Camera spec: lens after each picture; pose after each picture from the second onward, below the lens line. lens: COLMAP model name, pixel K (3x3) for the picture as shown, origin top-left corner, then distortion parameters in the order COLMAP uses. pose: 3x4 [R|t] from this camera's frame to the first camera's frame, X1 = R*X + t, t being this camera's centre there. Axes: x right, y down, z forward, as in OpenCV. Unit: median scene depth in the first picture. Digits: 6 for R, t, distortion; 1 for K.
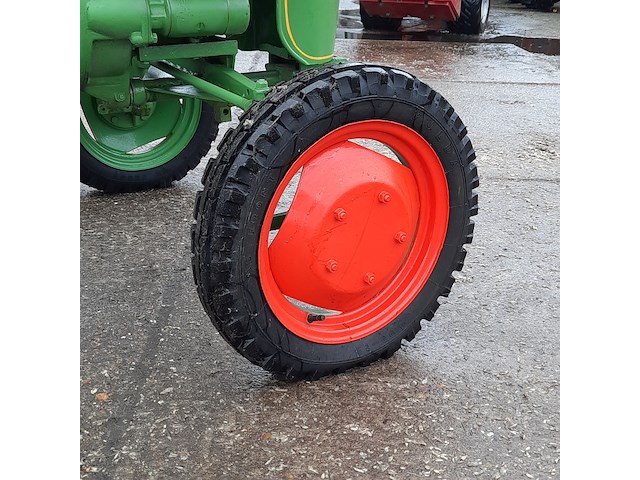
lens RADIAL K [[813.9, 0, 320.9], [0, 813.9, 238.0], [0, 0, 1]] dist [0.084605, 0.000000]
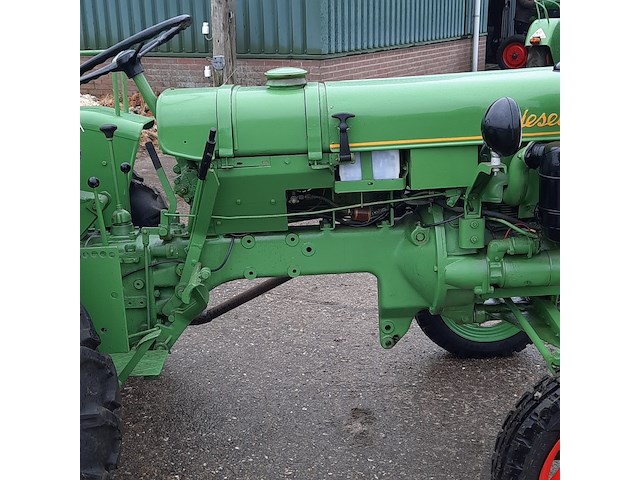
lens RADIAL K [[813.9, 0, 317.5], [0, 813.9, 242.3], [0, 0, 1]] dist [0.084605, 0.000000]
pose [[0.887372, 0.090891, -0.452006, 0.168360], [-0.119789, 0.992159, -0.035662, -0.273266], [0.445221, 0.085791, 0.891302, -0.395128]]
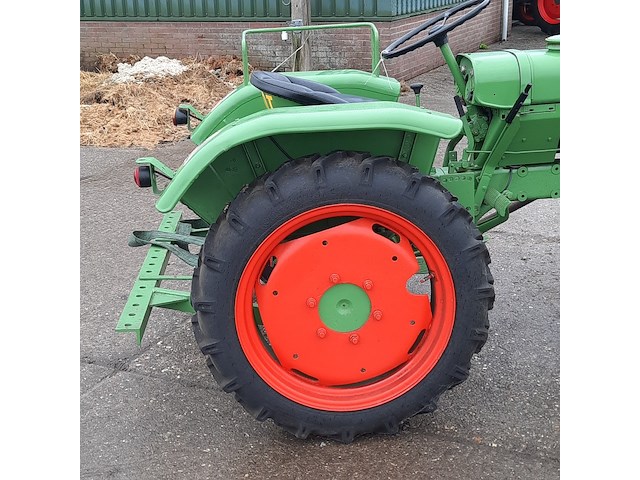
lens RADIAL K [[813.4, 0, 316.5], [0, 813.4, 240.7], [0, 0, 1]] dist [0.090963, 0.000000]
pose [[0.903356, 0.087425, -0.419887, -0.262805], [-0.092865, 0.995650, 0.007513, -0.105791], [0.418718, 0.032206, 0.907545, -1.141052]]
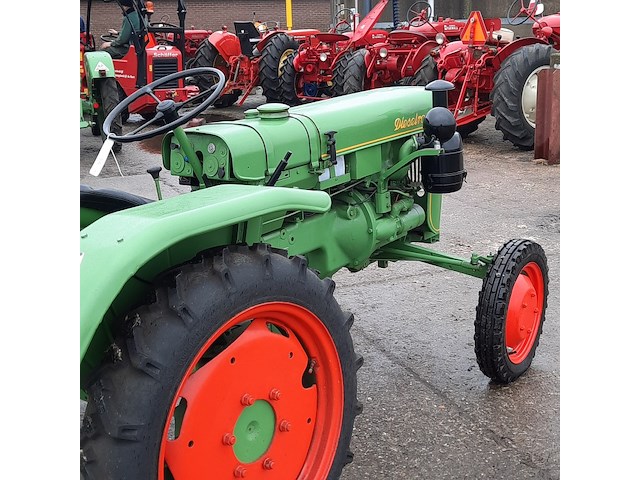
lens RADIAL K [[813.9, 0, 318.7], [0, 813.9, 239.4], [0, 0, 1]] dist [0.084605, 0.000000]
pose [[0.923618, -0.150862, 0.352378, -1.261649], [0.180237, 0.982254, -0.051890, -0.191279], [-0.338297, 0.111438, 0.934418, -0.967508]]
